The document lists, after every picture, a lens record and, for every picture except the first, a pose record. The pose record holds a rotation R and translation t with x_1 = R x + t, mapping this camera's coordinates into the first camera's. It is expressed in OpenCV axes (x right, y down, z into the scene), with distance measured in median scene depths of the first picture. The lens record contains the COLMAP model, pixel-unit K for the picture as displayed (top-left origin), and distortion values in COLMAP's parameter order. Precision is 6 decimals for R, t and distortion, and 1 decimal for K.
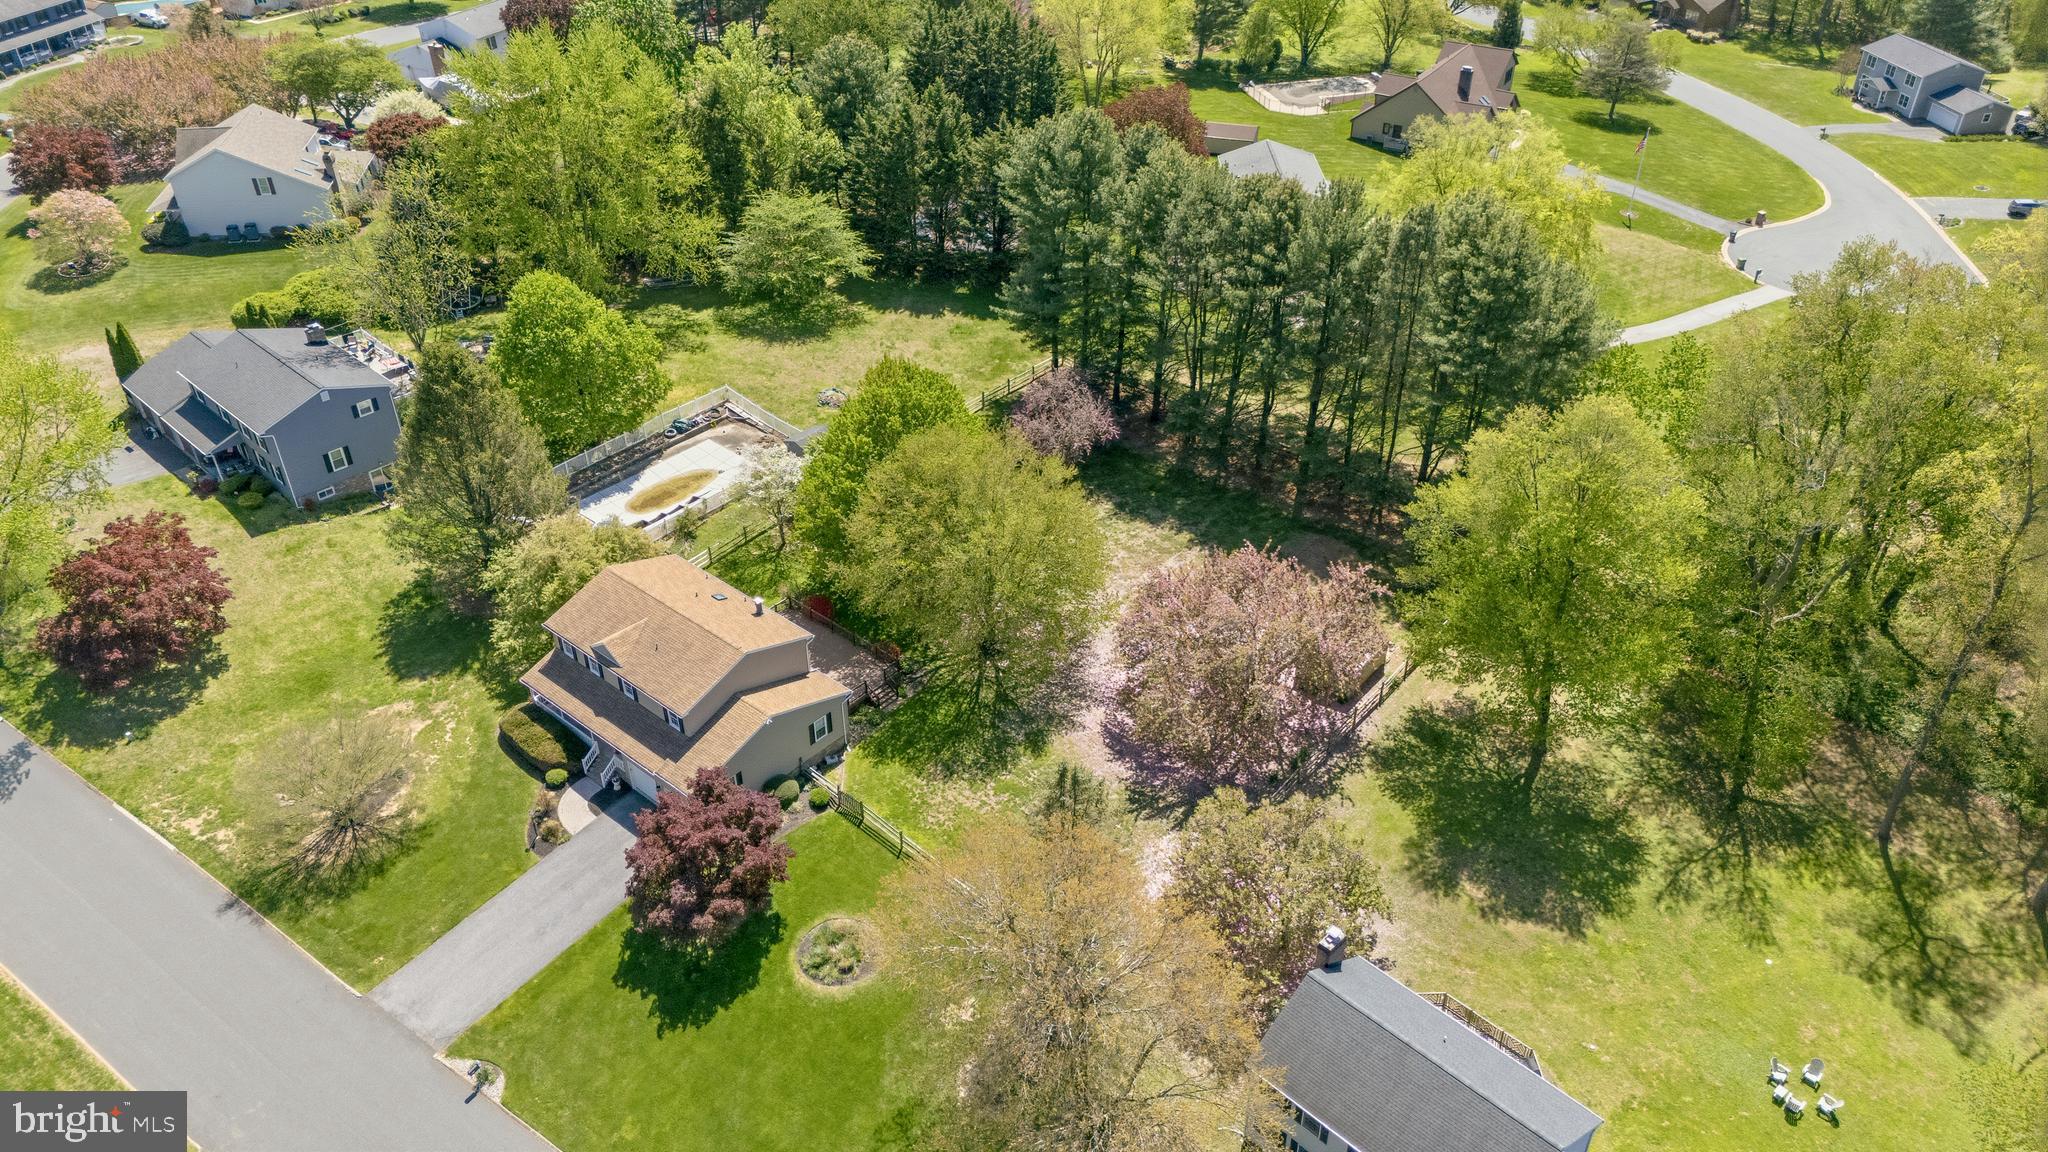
lens RADIAL K [[1609.7, 0, 1048.2], [0, 1609.7, 537.4], [0, 0, 1]] dist [0.049272, -0.053056]
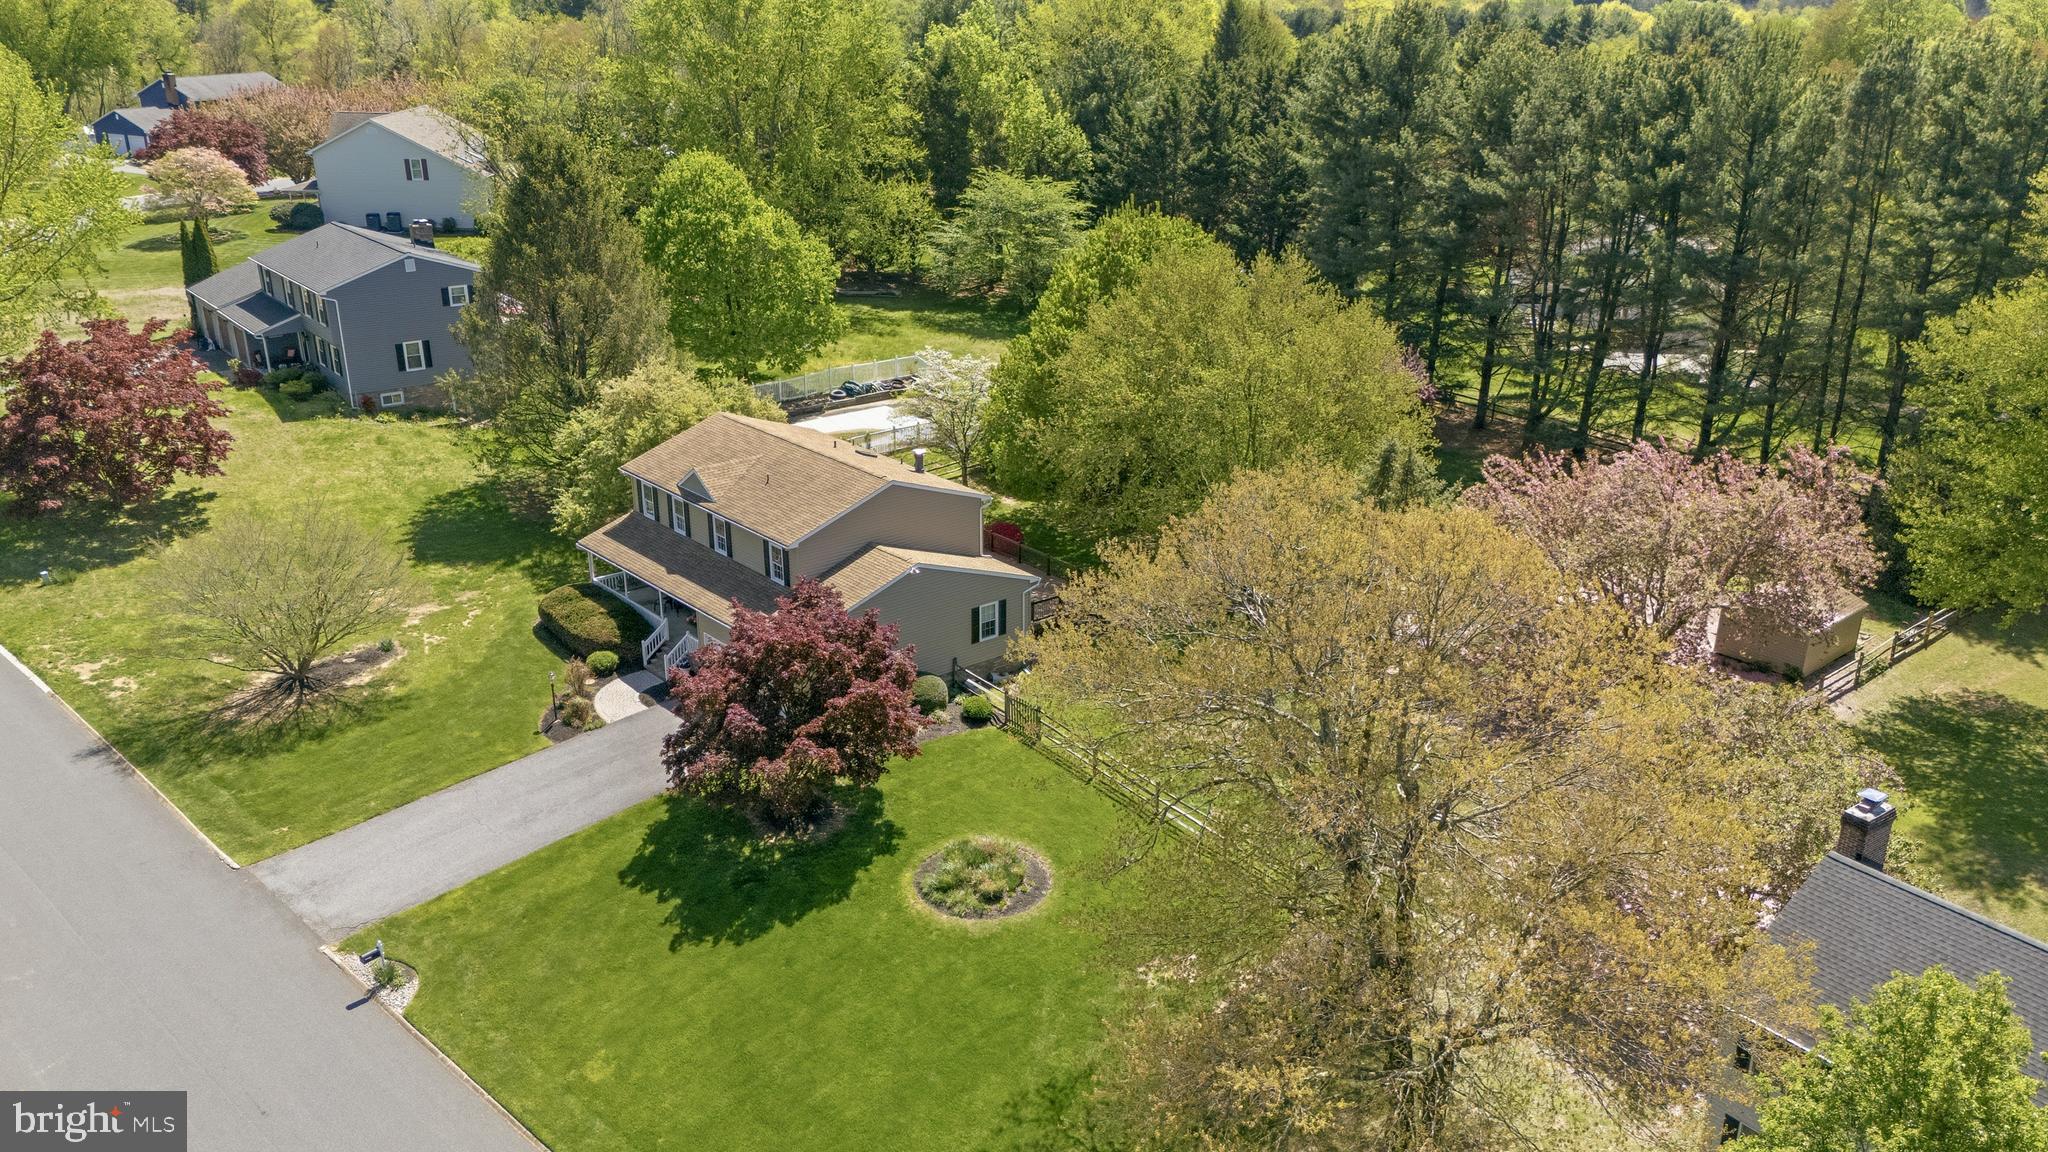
lens RADIAL K [[1753.7, 0, 1077.4], [0, 1753.7, 571.8], [0, 0, 1]] dist [0.035341, -0.021899]
pose [[0.990400, 0.062502, -0.123293, -0.016770], [-0.090538, 0.967302, -0.236918, 0.268275], [0.104453, 0.245806, 0.963675, 0.297982]]
